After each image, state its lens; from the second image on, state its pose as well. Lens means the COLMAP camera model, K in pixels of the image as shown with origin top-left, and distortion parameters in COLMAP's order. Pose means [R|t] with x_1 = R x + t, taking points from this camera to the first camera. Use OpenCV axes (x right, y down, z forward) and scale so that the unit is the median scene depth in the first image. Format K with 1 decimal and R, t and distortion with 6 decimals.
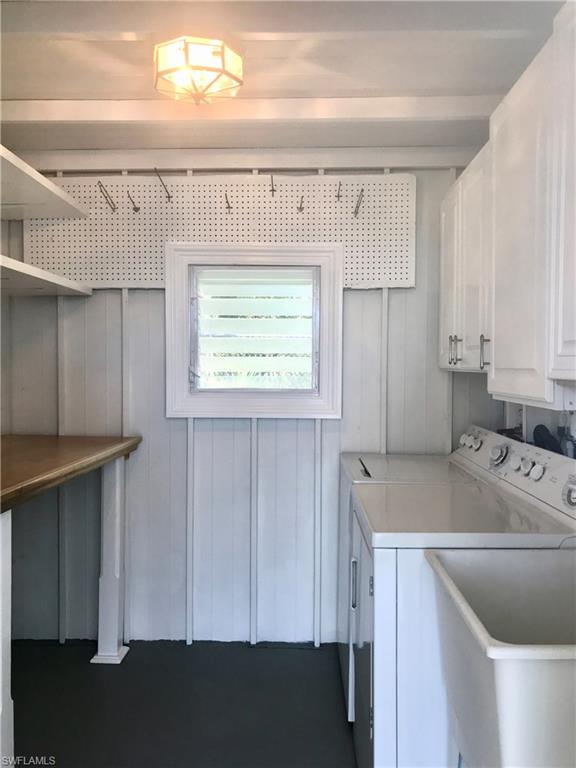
lens RADIAL K [[628.2, 0, 288.3], [0, 628.2, 382.6], [0, 0, 1]] dist [0.009990, -0.005005]
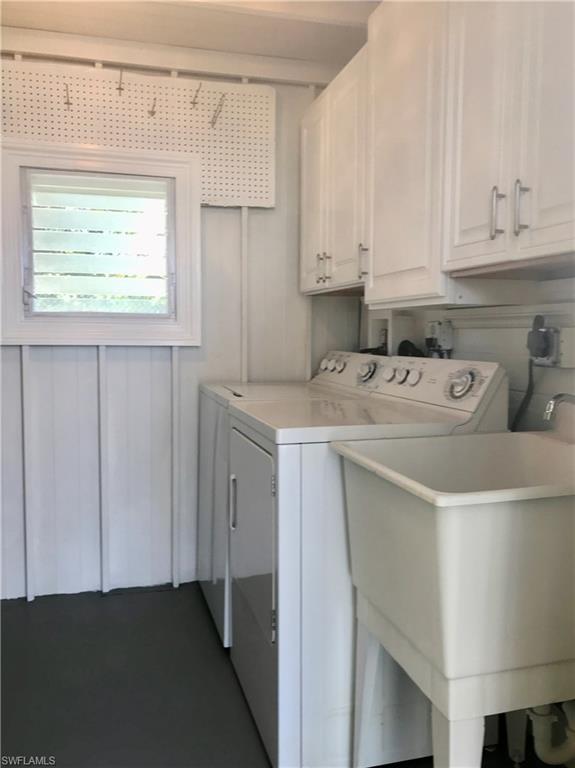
lens RADIAL K [[654.8, 0, 288.7], [0, 654.8, 383.6], [0, 0, 1]] dist [0.015215, -0.030796]
pose [[0.956337, -0.018261, 0.291694, -0.075843], [0.003304, 0.998658, 0.051686, 0.064974], [-0.292247, -0.048465, 0.955114, 0.024281]]
